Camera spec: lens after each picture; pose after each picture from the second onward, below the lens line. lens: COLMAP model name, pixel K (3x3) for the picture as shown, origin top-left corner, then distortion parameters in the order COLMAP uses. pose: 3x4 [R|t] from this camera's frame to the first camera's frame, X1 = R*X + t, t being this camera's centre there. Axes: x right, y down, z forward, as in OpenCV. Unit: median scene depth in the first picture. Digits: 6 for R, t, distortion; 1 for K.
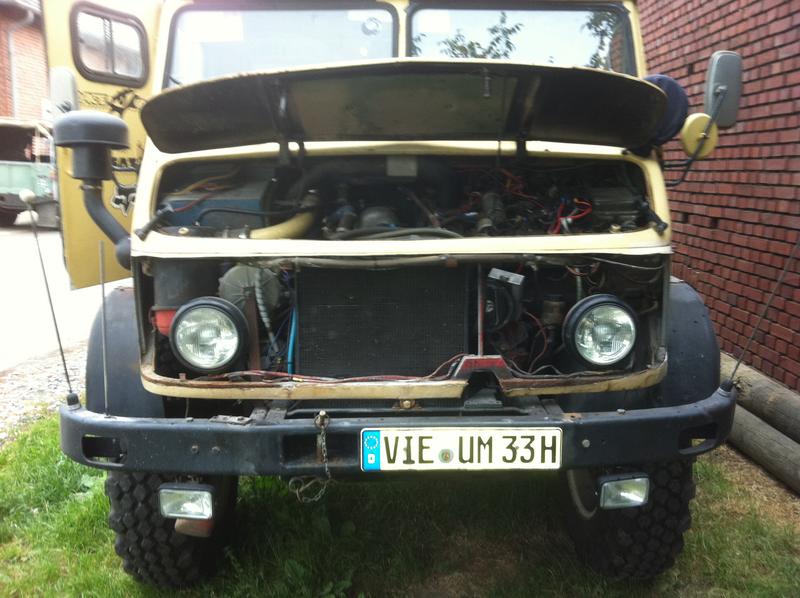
lens RADIAL K [[652.5, 0, 400.0], [0, 652.5, 313.2], [0, 0, 1]] dist [0.073767, -0.190482]
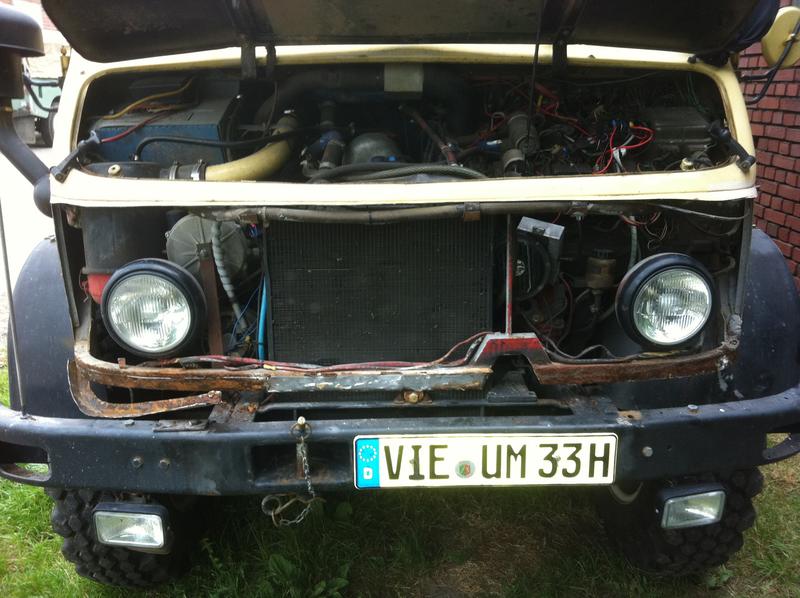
lens RADIAL K [[659.5, 0, 410.3], [0, 659.5, 300.3], [0, 0, 1]] dist [0.069008, -0.152589]
pose [[0.999838, -0.008074, 0.016116, -0.004429], [0.006294, 0.994173, 0.107608, -0.055867], [-0.016891, -0.107489, 0.994063, 0.222293]]
